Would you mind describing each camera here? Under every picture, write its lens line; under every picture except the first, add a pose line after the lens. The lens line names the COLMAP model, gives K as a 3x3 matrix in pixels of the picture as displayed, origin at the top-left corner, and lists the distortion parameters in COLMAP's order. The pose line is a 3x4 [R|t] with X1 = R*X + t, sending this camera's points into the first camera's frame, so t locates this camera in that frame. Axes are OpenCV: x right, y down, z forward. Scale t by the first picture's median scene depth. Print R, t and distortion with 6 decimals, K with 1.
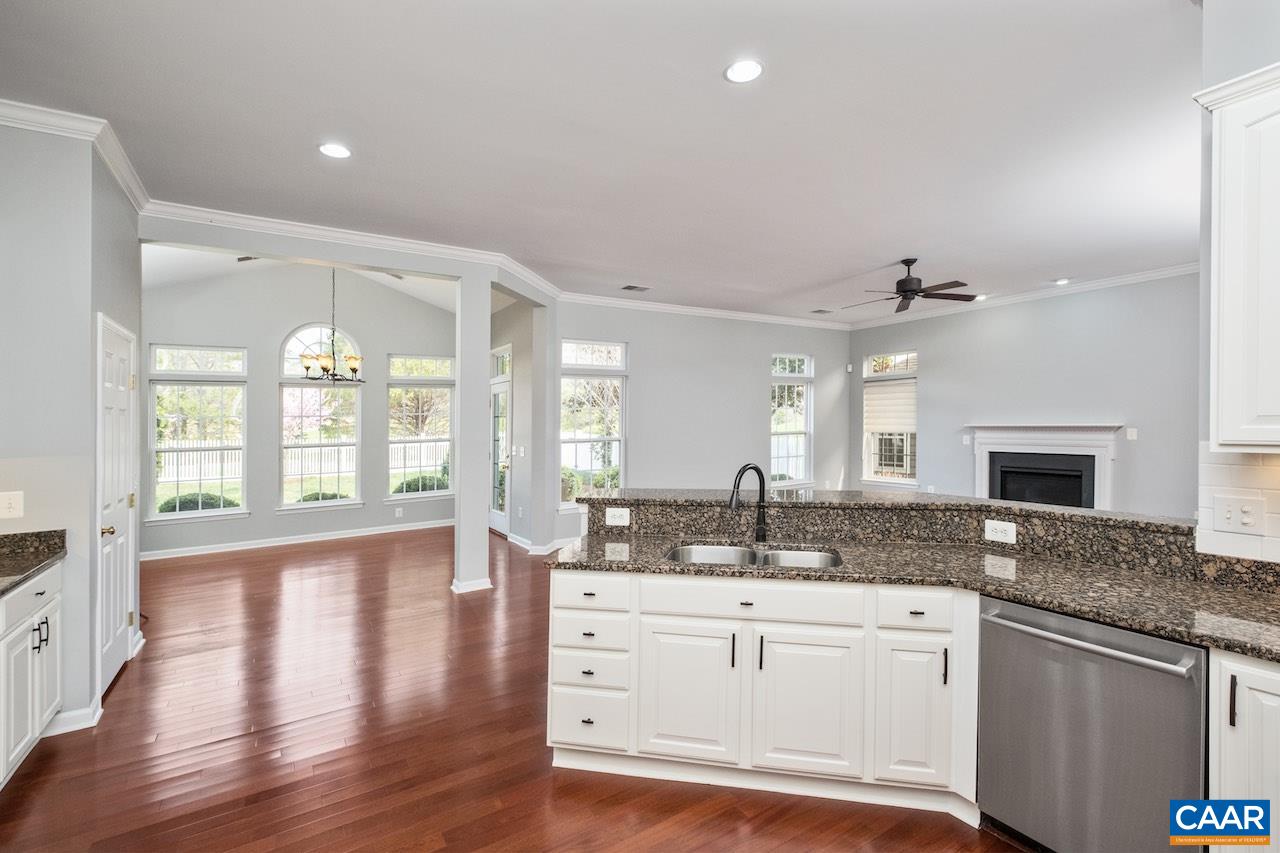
lens RADIAL K [[570.7, 0, 635.3], [0, 570.7, 422.9], [0, 0, 1]] dist [0.004264, -0.000533]
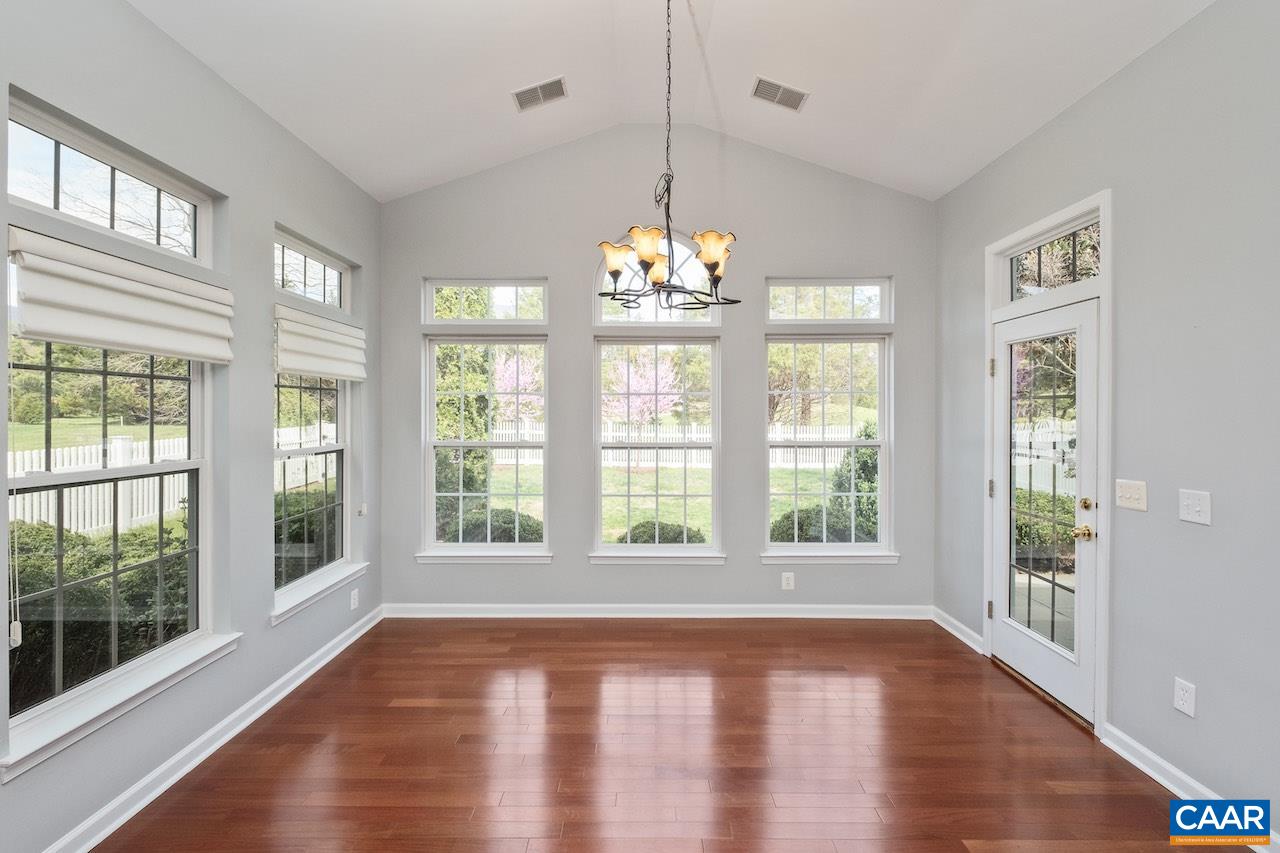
lens RADIAL K [[570.7, 0, 638.6], [0, 570.7, 419.0], [0, 0, 1]] dist [0.004264, -0.000533]
pose [[0.837699, 0.013183, -0.545972, -0.249280], [-0.006268, 0.999875, 0.014524, 0.005671], [0.546095, -0.008745, 0.837677, 0.501694]]
